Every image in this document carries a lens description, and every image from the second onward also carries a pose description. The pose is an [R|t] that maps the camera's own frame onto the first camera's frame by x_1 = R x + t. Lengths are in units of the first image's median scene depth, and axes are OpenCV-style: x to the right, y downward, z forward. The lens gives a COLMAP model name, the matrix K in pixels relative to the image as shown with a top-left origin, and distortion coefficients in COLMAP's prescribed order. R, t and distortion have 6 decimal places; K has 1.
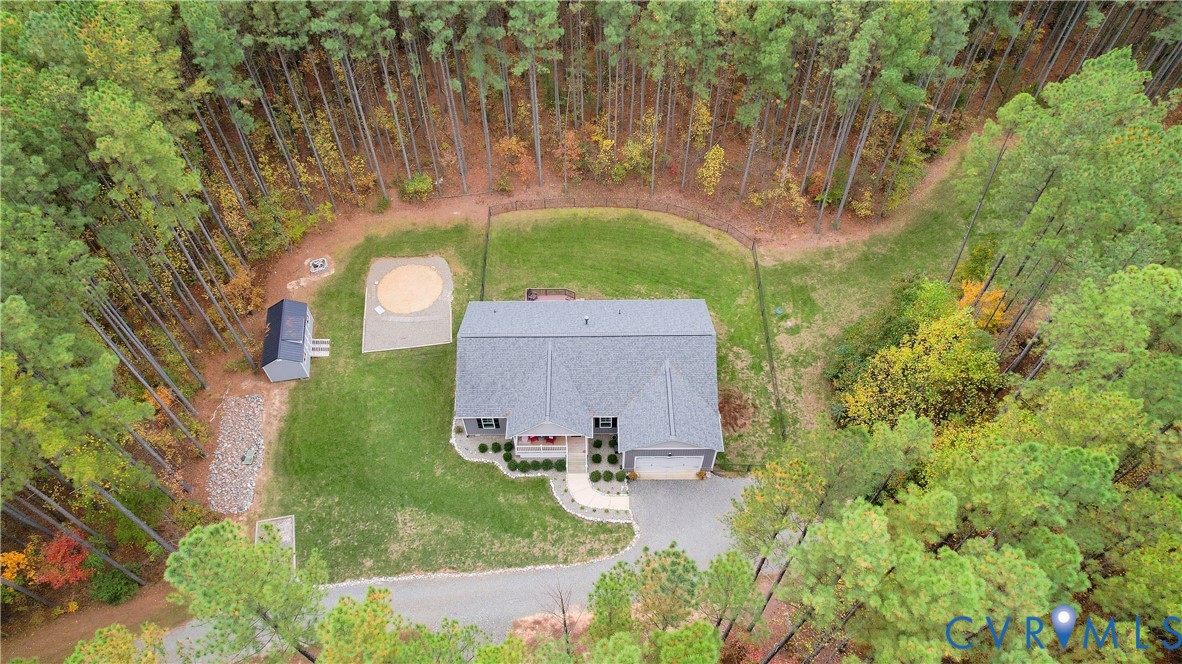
lens RADIAL K [[767.5, 0, 586.0], [0, 767.5, 328.6], [0, 0, 1]] dist [-0.049013, 0.002162]
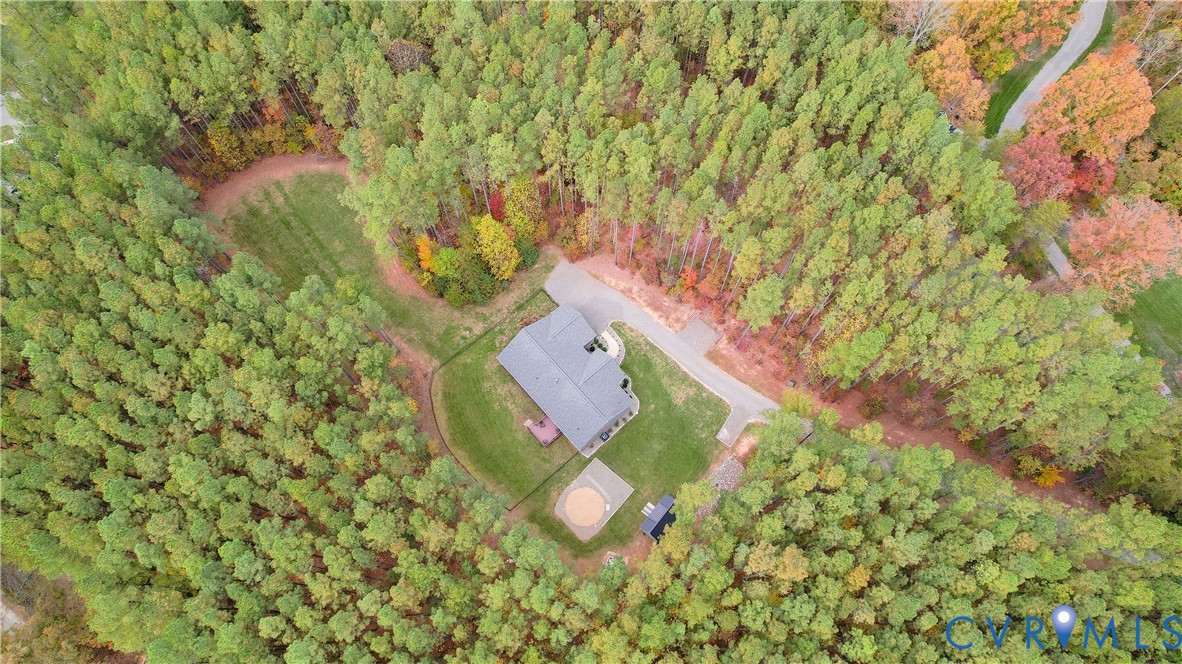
lens RADIAL K [[767.5, 0, 595.6], [0, 767.5, 330.1], [0, 0, 1]] dist [-0.049013, 0.002162]
pose [[-0.661006, -0.691271, 0.291915, -0.540595], [0.610866, -0.269791, 0.744349, -1.351470], [-0.435791, 0.670341, 0.600607, -0.290910]]
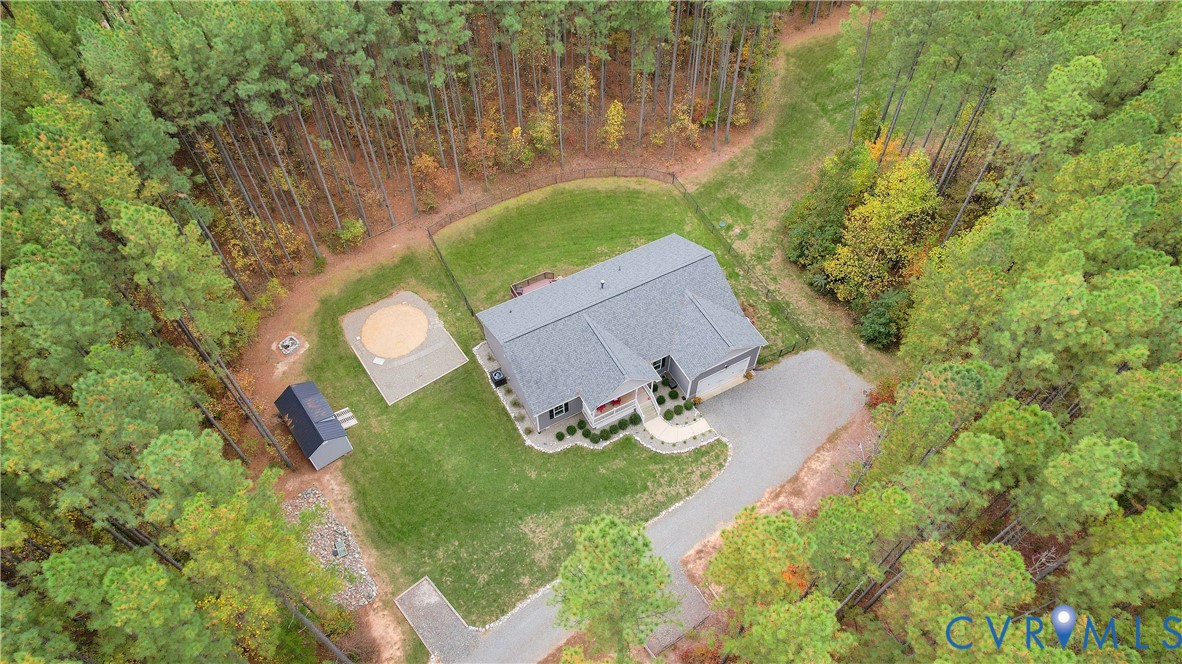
lens RADIAL K [[767.5, 0, 589.1], [0, 767.5, 329.4], [0, 0, 1]] dist [-0.049013, 0.002162]
pose [[0.879909, -0.372885, 0.294478, -0.349134], [0.372569, 0.926099, 0.059434, -0.022633], [-0.294878, 0.057417, 0.953808, 0.001865]]
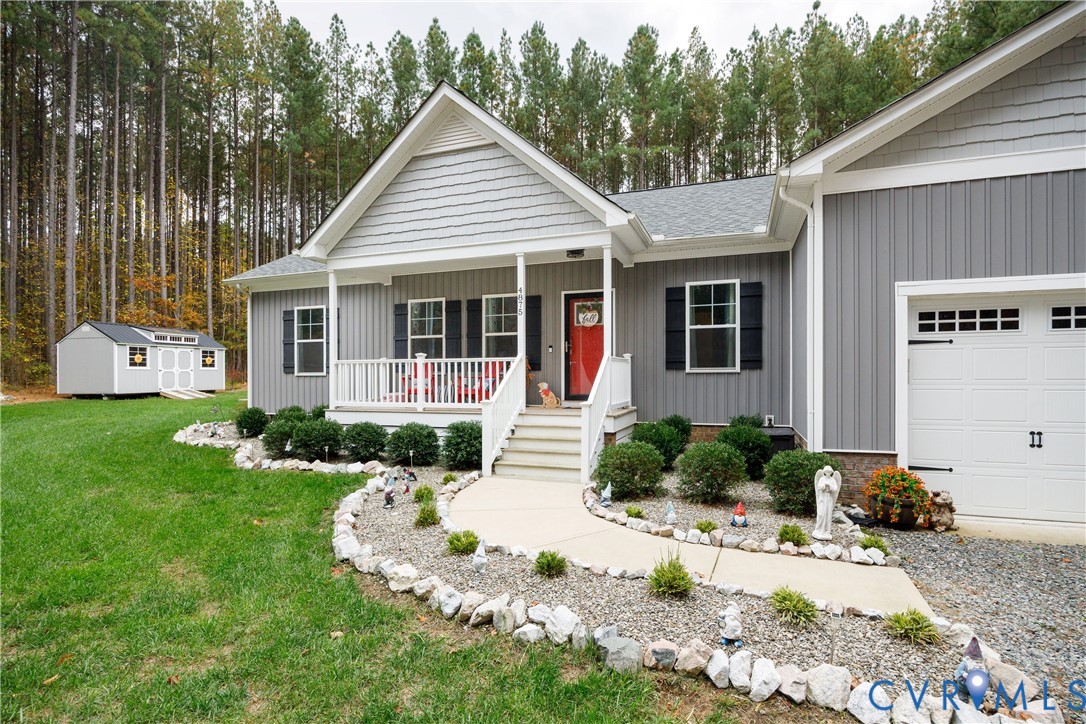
lens RADIAL K [[545.7, 0, 542.8], [0, 545.7, 378.5], [0, 0, 1]] dist [-0.009431, 0.000743]
pose [[0.939896, 0.009727, -0.341322, 0.033376], [-0.275980, 0.610264, -0.742572, 0.264208], [0.201073, 0.792139, 0.576269, 0.893299]]
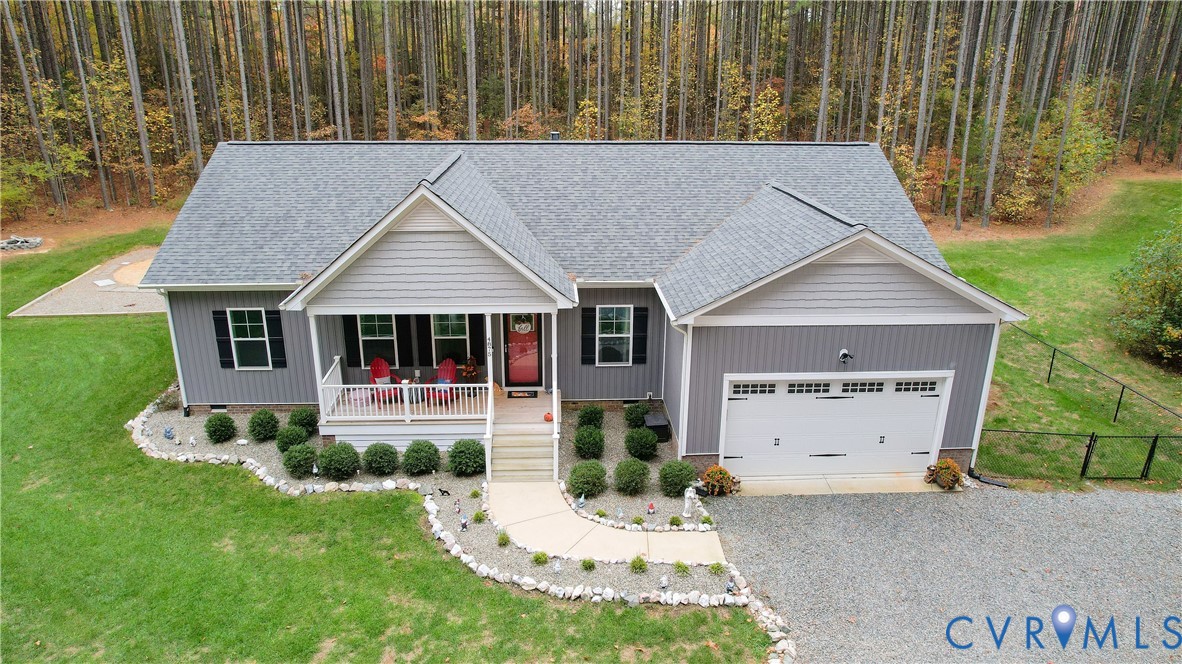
lens RADIAL K [[767.5, 0, 590.2], [0, 767.5, 332.3], [0, 0, 1]] dist [-0.049013, 0.002162]
pose [[0.998638, 0.001266, 0.052166, -0.001517], [0.028018, 0.830365, -0.556516, 0.297796], [-0.044021, 0.557219, 0.829198, 0.717683]]
